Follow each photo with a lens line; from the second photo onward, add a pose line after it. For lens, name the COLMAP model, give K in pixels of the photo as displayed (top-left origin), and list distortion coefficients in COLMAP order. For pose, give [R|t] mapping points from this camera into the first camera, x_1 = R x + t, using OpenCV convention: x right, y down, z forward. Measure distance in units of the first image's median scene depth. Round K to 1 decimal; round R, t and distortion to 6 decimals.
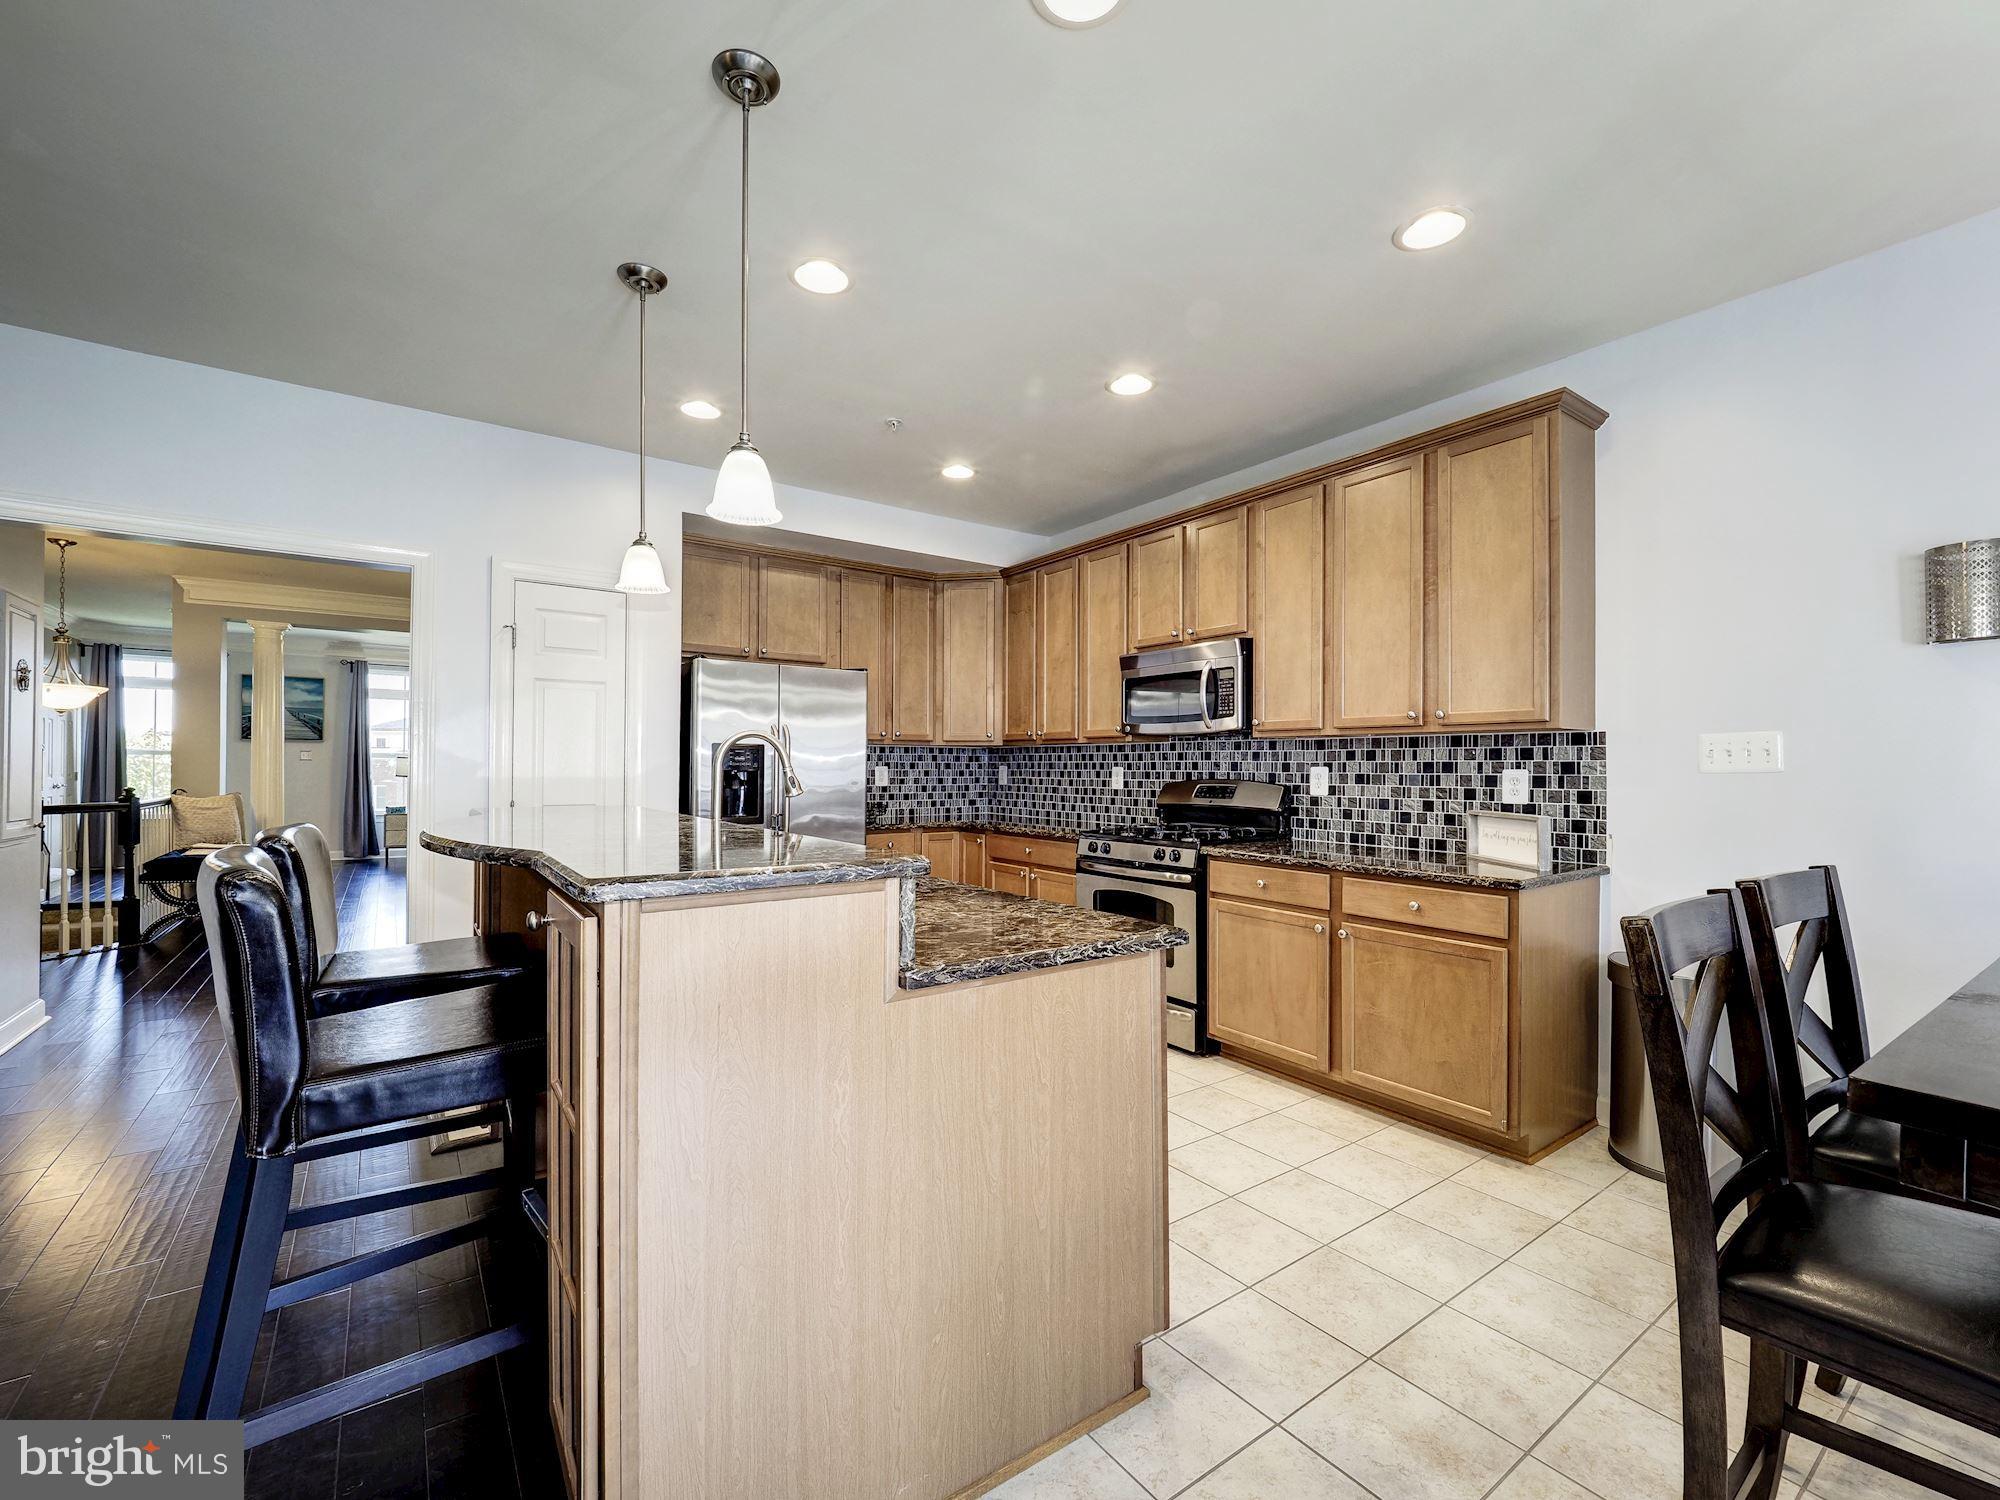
lens RADIAL K [[857.1, 0, 1022.4], [0, 857.1, 763.1], [0, 0, 1]] dist [-0.013723, -0.000112]
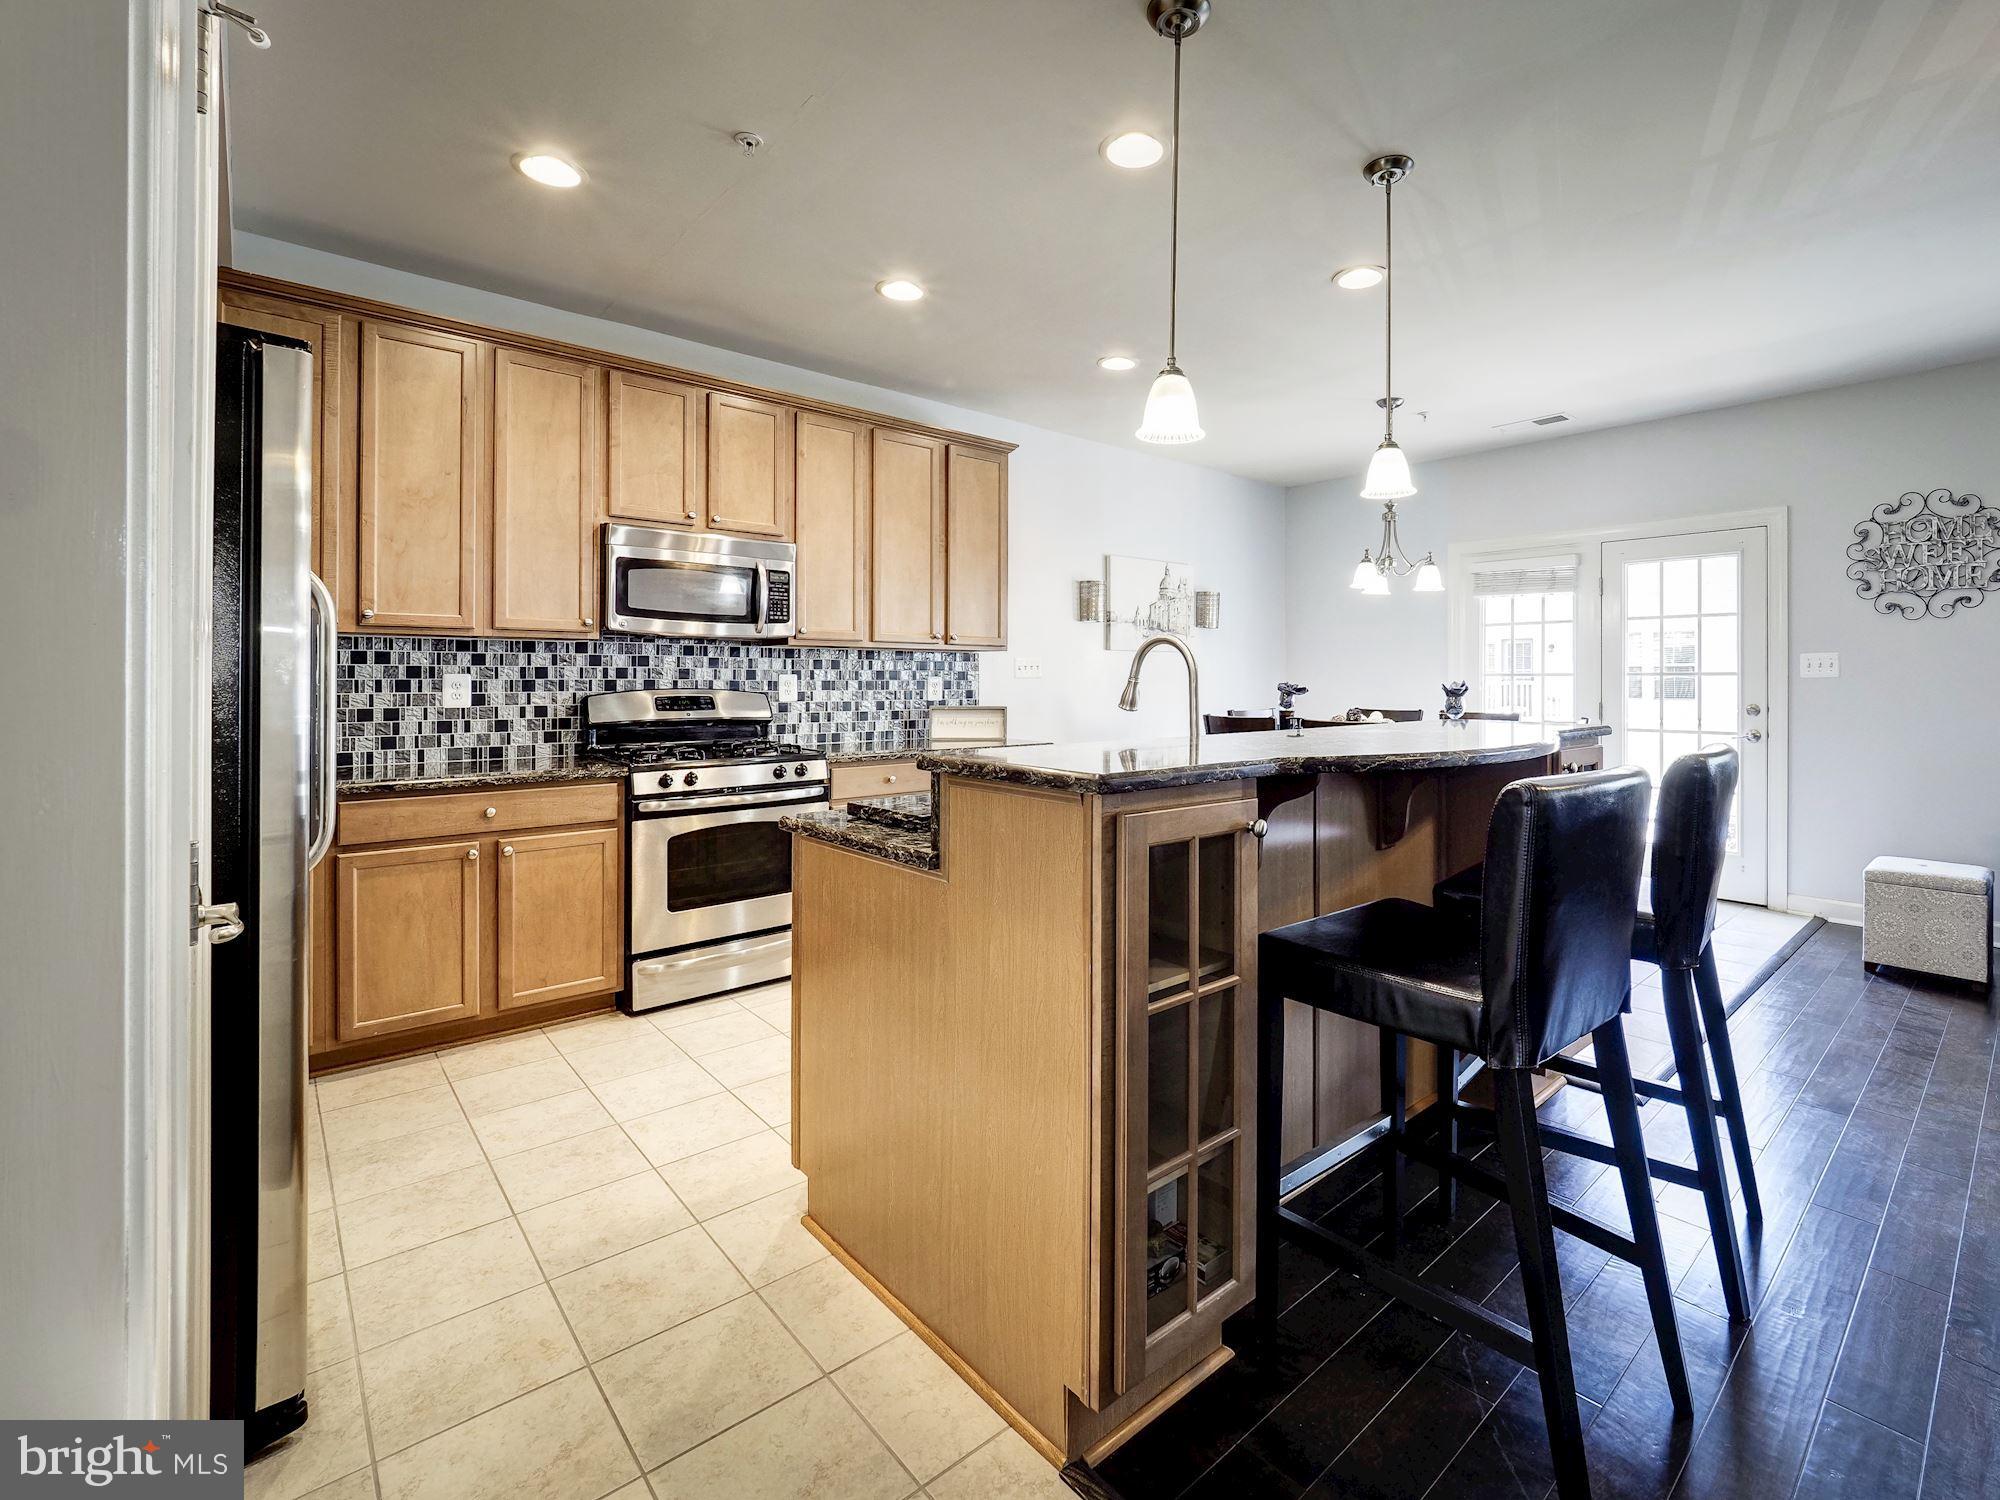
lens RADIAL K [[898.0, 0, 999.4], [0, 898.0, 682.1], [0, 0, 1]] dist [-0.041127, -0.000033]
pose [[-0.060808, -0.006229, 0.998130, -0.780217], [-0.005544, 0.999967, 0.005903, 0.005903], [-0.998134, -0.005175, -0.060840, 0.821738]]
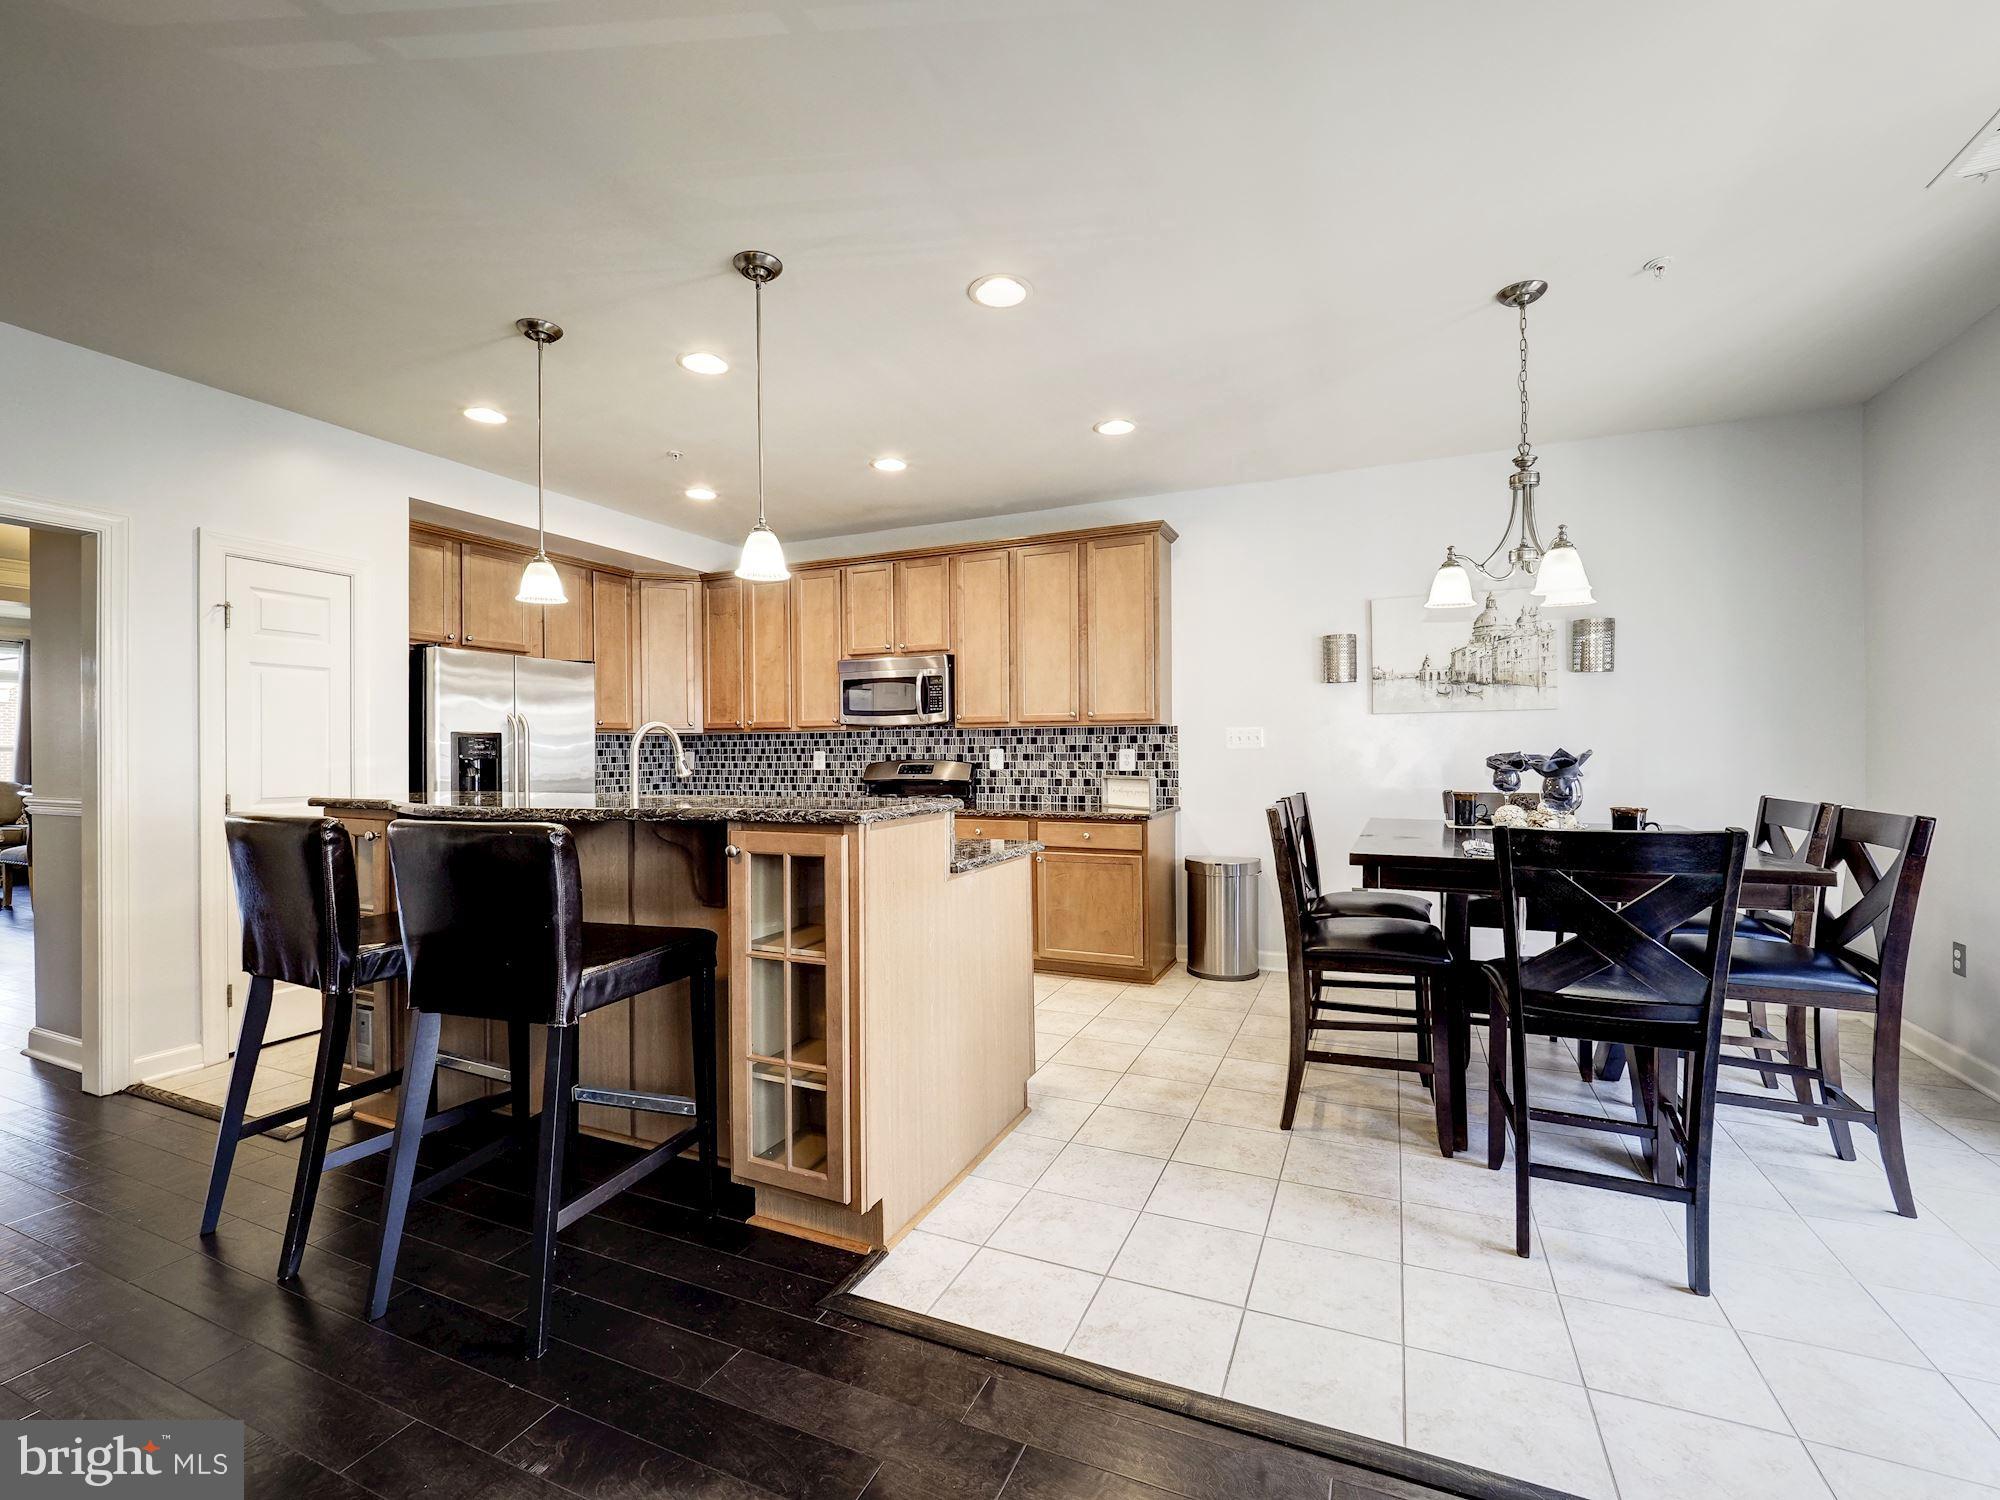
lens RADIAL K [[852.0, 0, 1000.0], [0, 852.0, 750.0], [0, 0, 1]] dist [0.001335, 0.000417]
pose [[0.868452, -0.009753, 0.495677, -0.343779], [0.009460, 0.999950, 0.003101, 0.001822], [-0.495683, 0.001996, 0.868501, -0.215165]]
